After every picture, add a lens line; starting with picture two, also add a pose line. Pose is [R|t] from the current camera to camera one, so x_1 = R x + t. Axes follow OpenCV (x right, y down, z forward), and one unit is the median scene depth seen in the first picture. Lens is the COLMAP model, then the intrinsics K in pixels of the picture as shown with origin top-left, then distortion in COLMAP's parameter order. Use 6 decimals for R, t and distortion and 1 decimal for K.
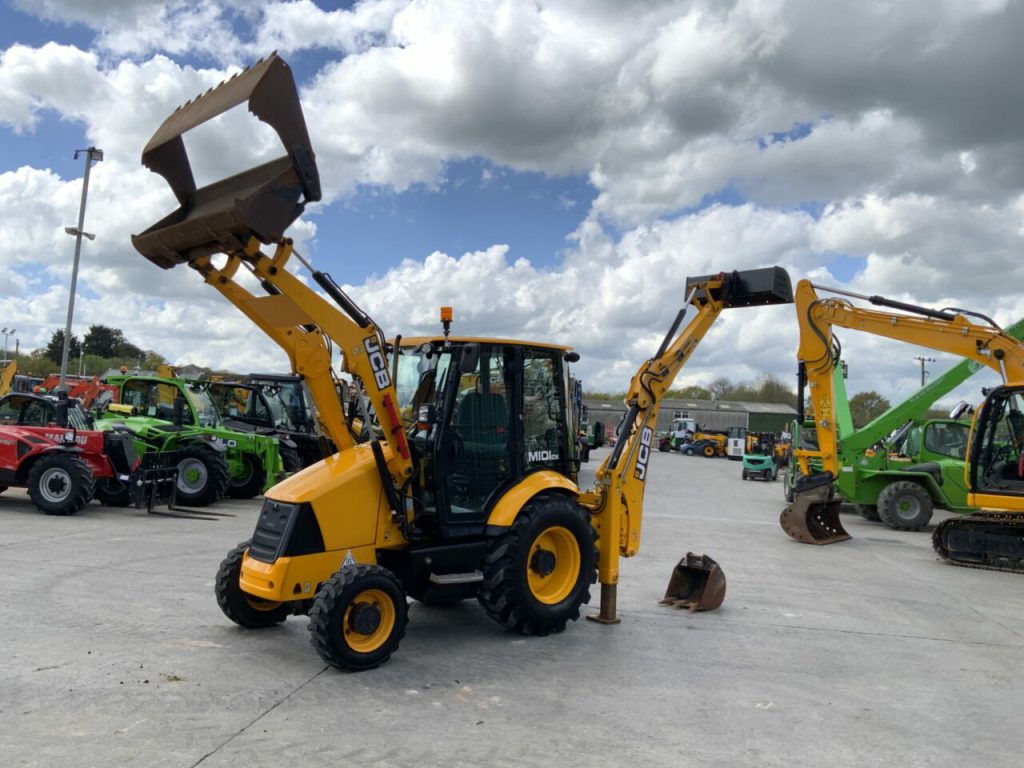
lens RADIAL K [[848.4, 0, 512.0], [0, 848.4, 384.0], [0, 0, 1]] dist [0.103229, -0.216188]
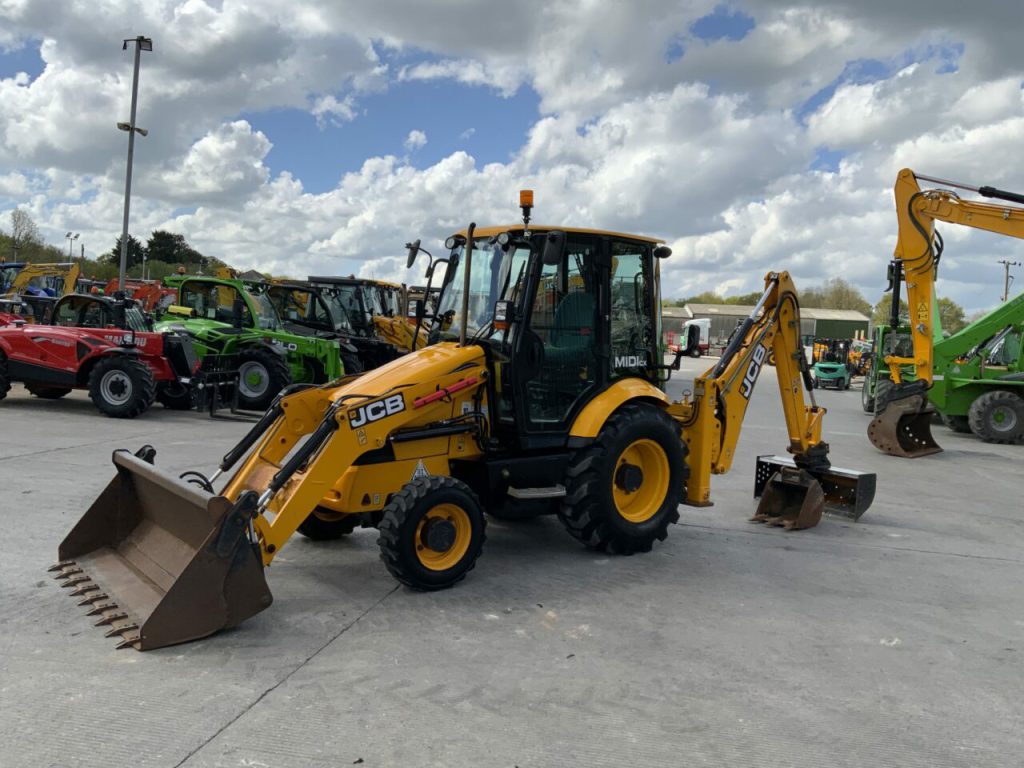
lens RADIAL K [[838.3, 0, 516.8], [0, 838.3, 378.0], [0, 0, 1]] dist [0.195127, -0.420046]
pose [[0.998236, 0.007701, -0.058873, -0.031683], [-0.001667, 0.994796, 0.101876, 0.012263], [0.059351, -0.101598, 0.993054, 0.106222]]
